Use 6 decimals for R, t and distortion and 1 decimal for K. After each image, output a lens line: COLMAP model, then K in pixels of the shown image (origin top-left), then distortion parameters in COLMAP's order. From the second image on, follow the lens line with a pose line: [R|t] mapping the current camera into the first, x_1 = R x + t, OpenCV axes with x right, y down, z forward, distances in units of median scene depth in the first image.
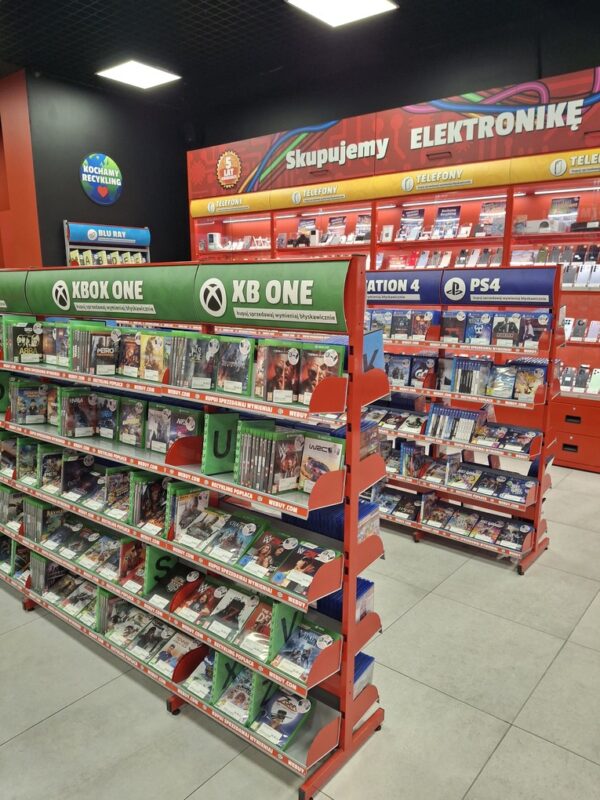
lens RADIAL K [[594.0, 0, 300.1], [0, 594.0, 431.6], [0, 0, 1]] dist [0.006206, -0.060633]
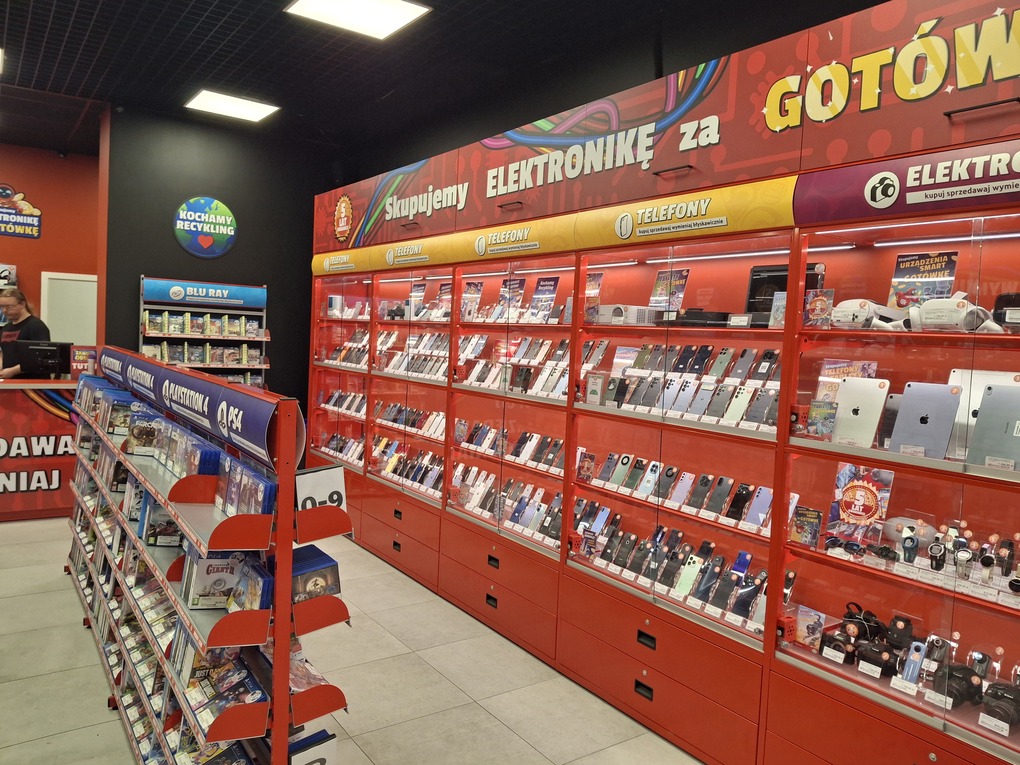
lens RADIAL K [[760.2, 0, 510.0], [0, 760.2, 382.5], [0, 0, 1]] dist [0.075786, -0.171759]
pose [[0.961565, 0.066504, -0.266403, 0.444673], [-0.115407, 0.978252, -0.172348, -0.104771], [0.249148, 0.196468, 0.948328, 0.184683]]
